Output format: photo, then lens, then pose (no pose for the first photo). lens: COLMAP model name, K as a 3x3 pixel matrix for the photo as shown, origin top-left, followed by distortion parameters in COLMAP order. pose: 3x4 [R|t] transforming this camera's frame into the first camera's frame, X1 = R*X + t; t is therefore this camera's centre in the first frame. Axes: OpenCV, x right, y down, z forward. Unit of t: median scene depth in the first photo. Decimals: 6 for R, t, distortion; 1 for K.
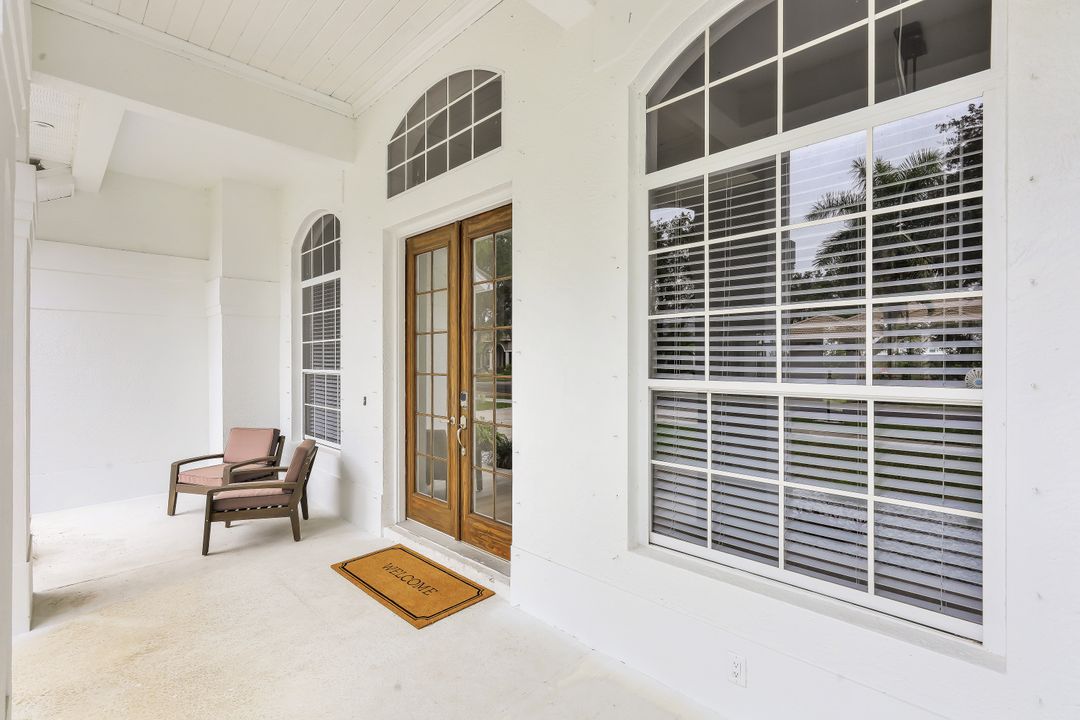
lens RADIAL K [[485.4, 0, 541.8], [0, 485.4, 361.6], [0, 0, 1]] dist [0.000361, 0.000011]
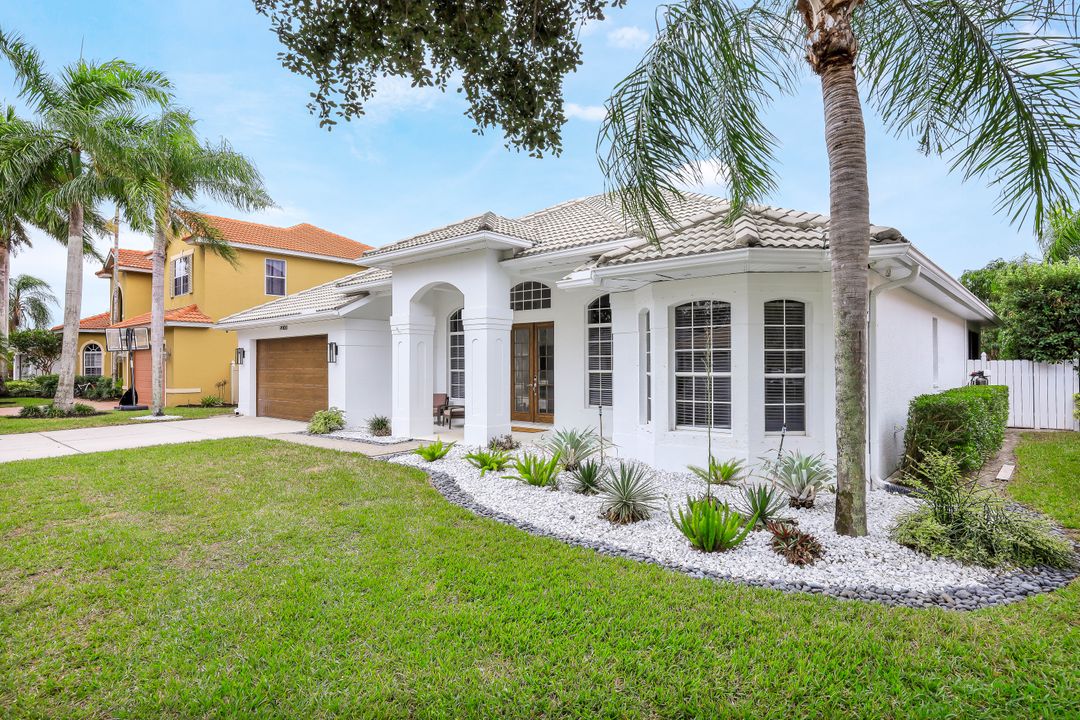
lens RADIAL K [[589.8, 0, 538.6], [0, 589.8, 359.8], [0, 0, 1]] dist [-0.000084, 0.000000]
pose [[0.998750, -0.002668, 0.049912, -0.383433], [0.003184, 0.999942, -0.010249, -0.004995], [-0.049882, 0.010395, 0.998701, -3.318664]]
